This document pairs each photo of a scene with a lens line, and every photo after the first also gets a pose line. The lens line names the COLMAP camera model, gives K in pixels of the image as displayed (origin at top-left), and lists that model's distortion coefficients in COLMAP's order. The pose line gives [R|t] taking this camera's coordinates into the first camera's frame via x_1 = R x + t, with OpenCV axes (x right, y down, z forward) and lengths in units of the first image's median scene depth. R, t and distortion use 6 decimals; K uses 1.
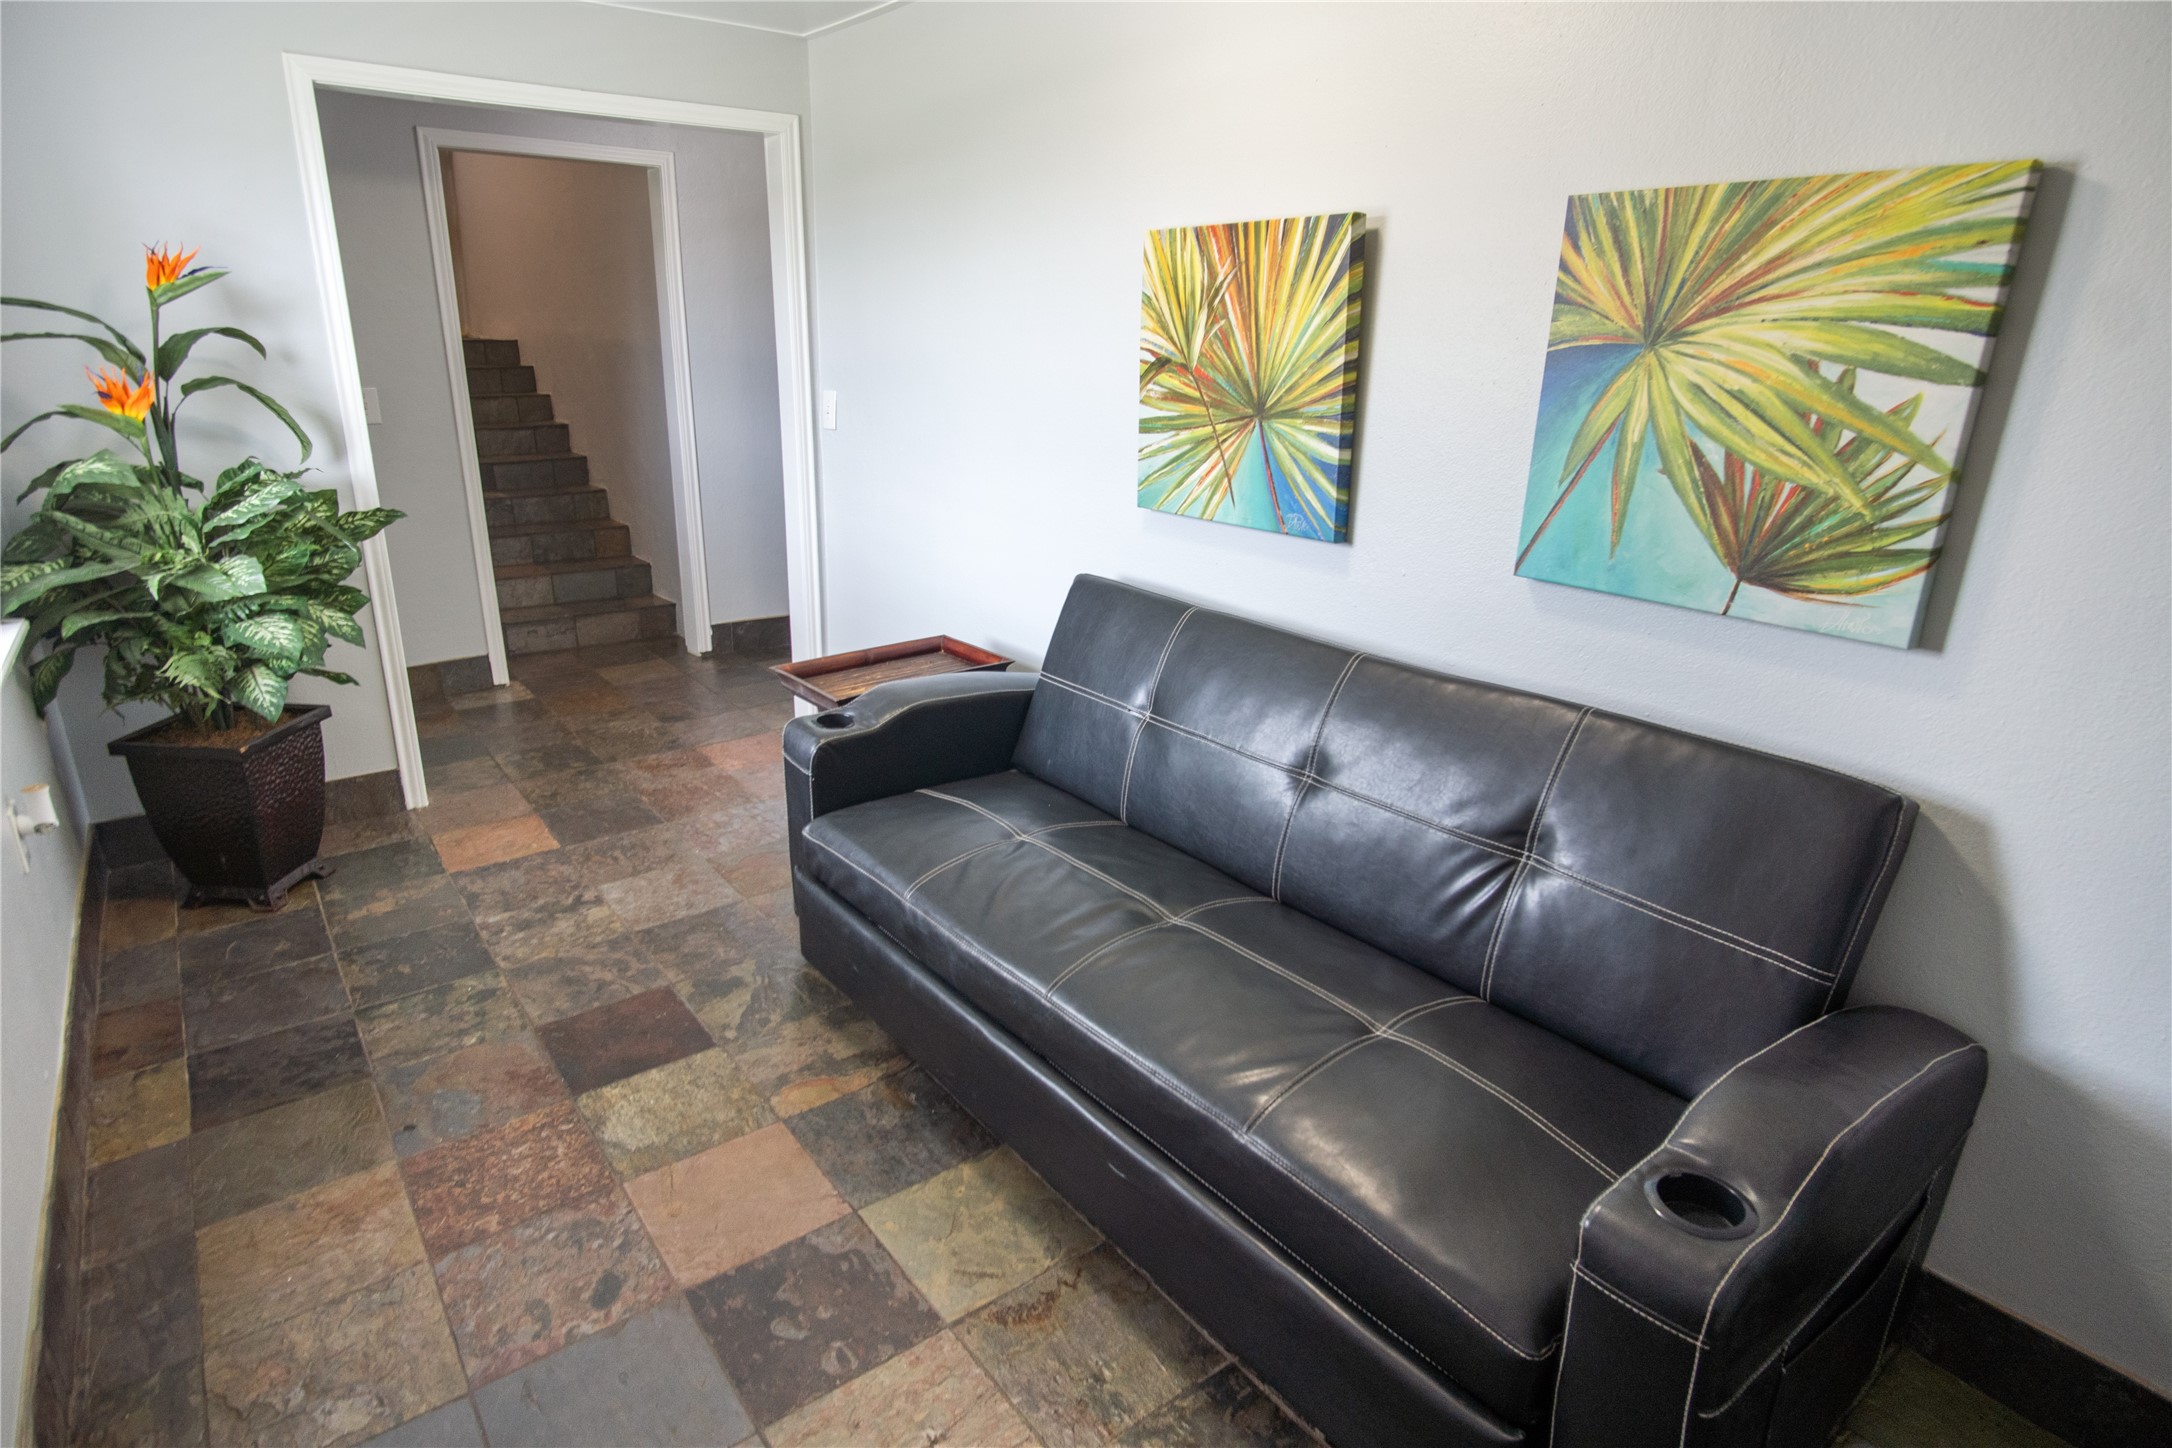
lens RADIAL K [[1194.3, 0, 1086.0], [0, 1194.3, 724.0], [0, 0, 1]] dist [-0.031093, 0.000105]
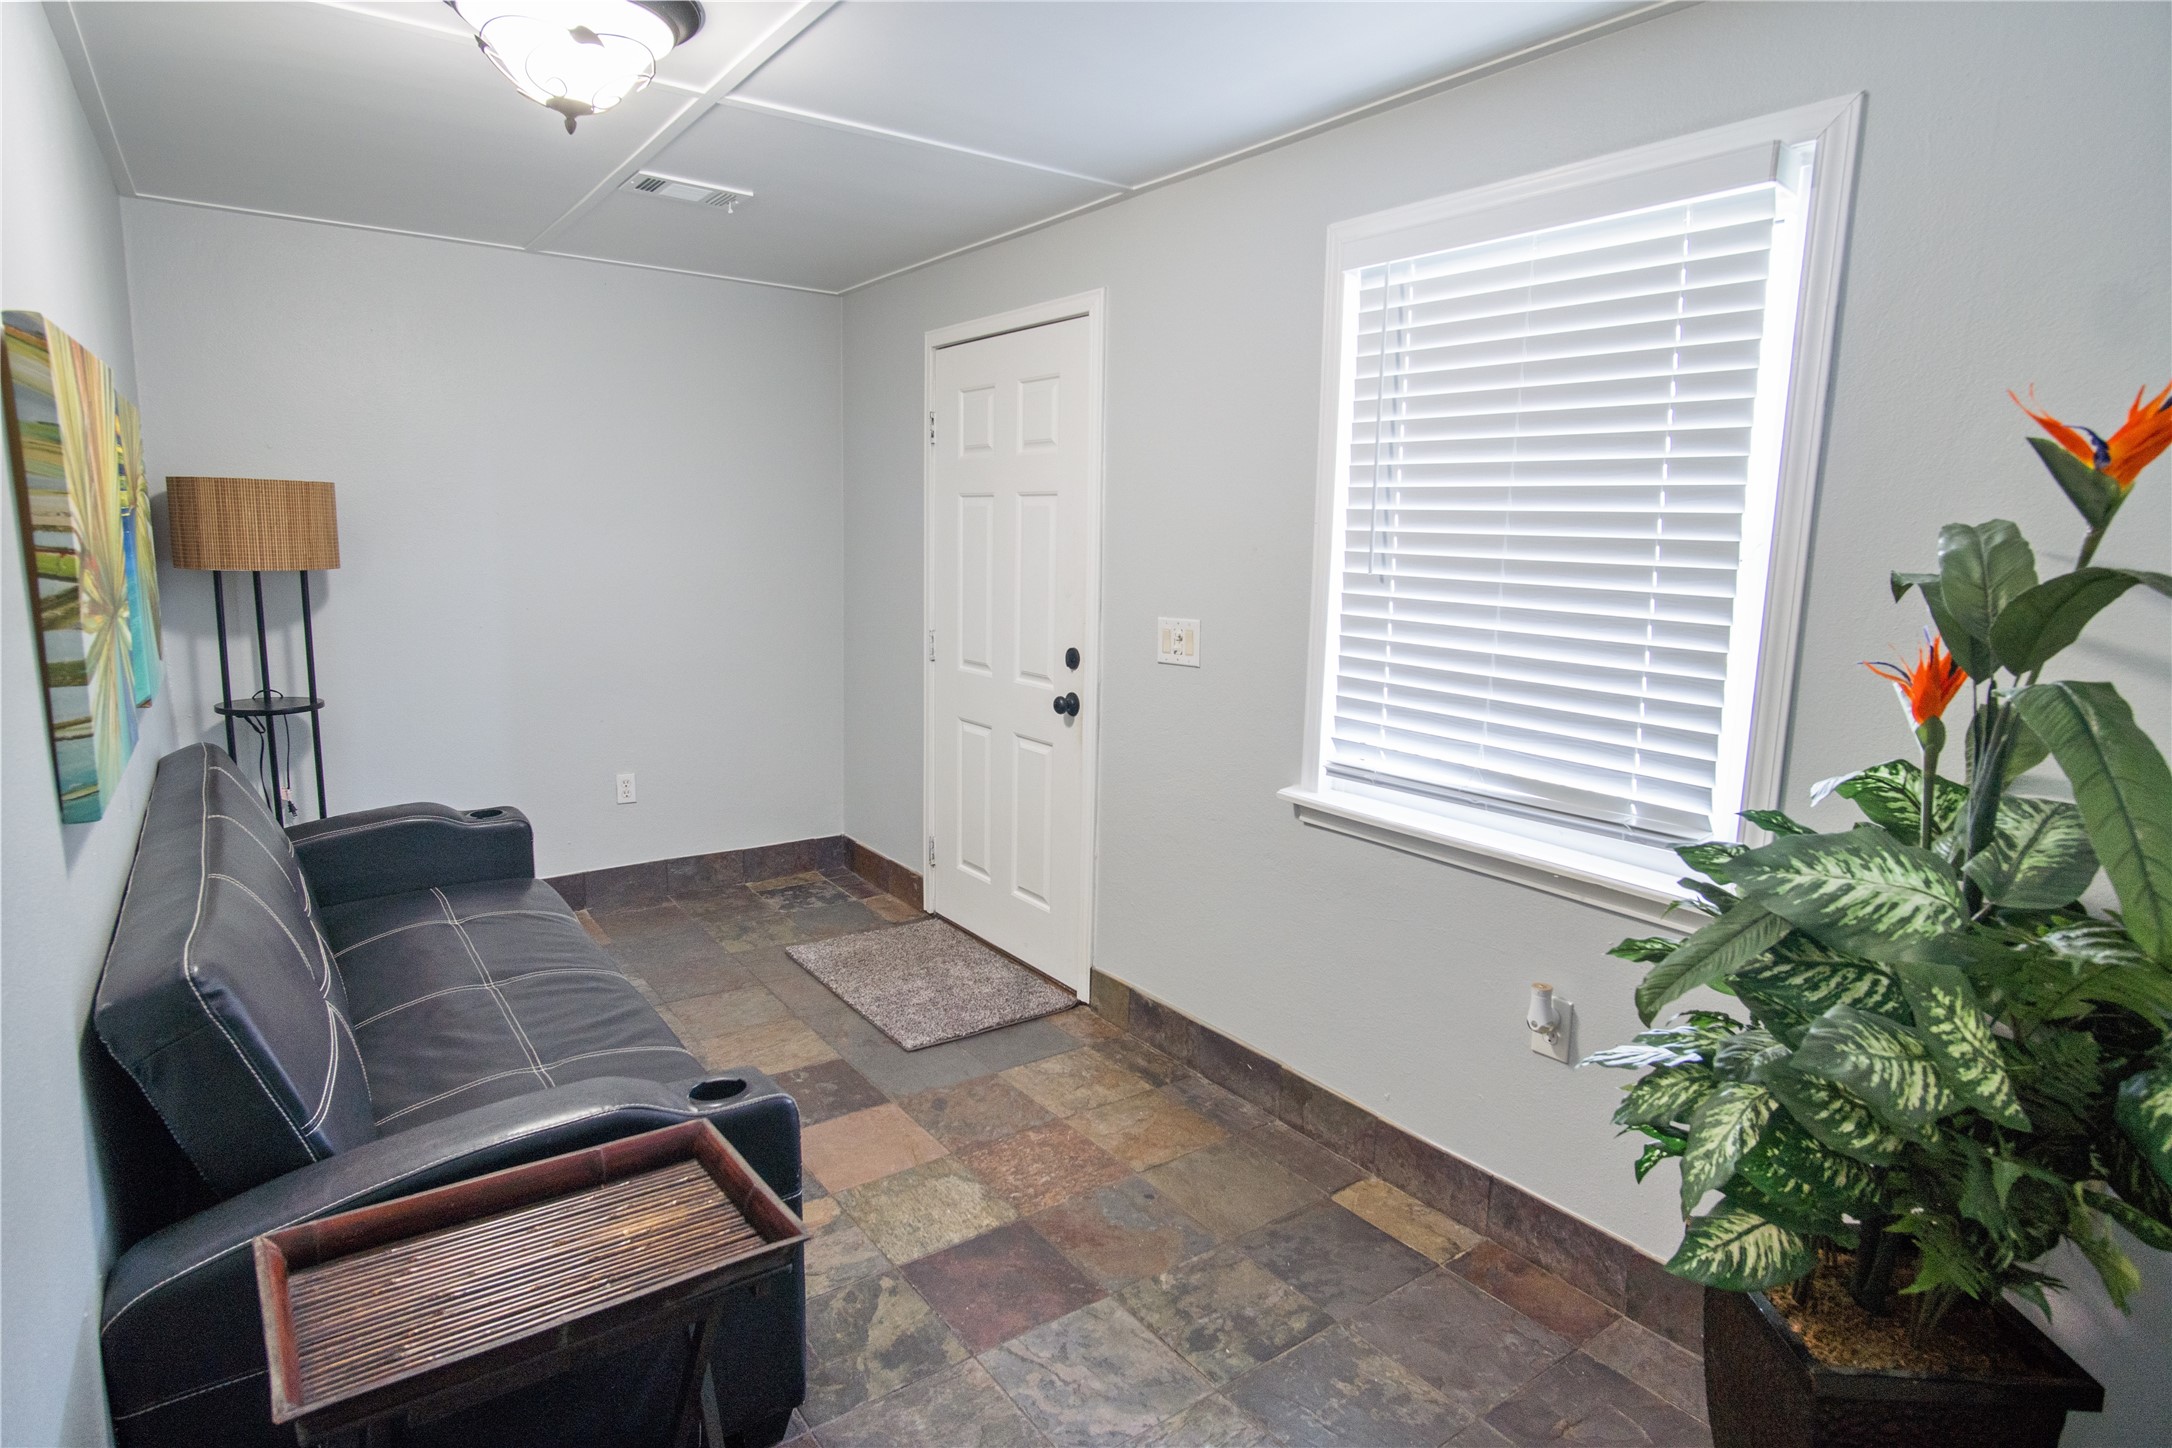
lens RADIAL K [[1194.3, 0, 1086.0], [0, 1194.3, 724.0], [0, 0, 1]] dist [-0.031093, 0.000105]
pose [[-0.998438, -0.049795, 0.025331, -0.471320], [-0.032983, 0.891344, 0.452125, -0.547435], [-0.045092, 0.450584, -0.891595, 1.672357]]
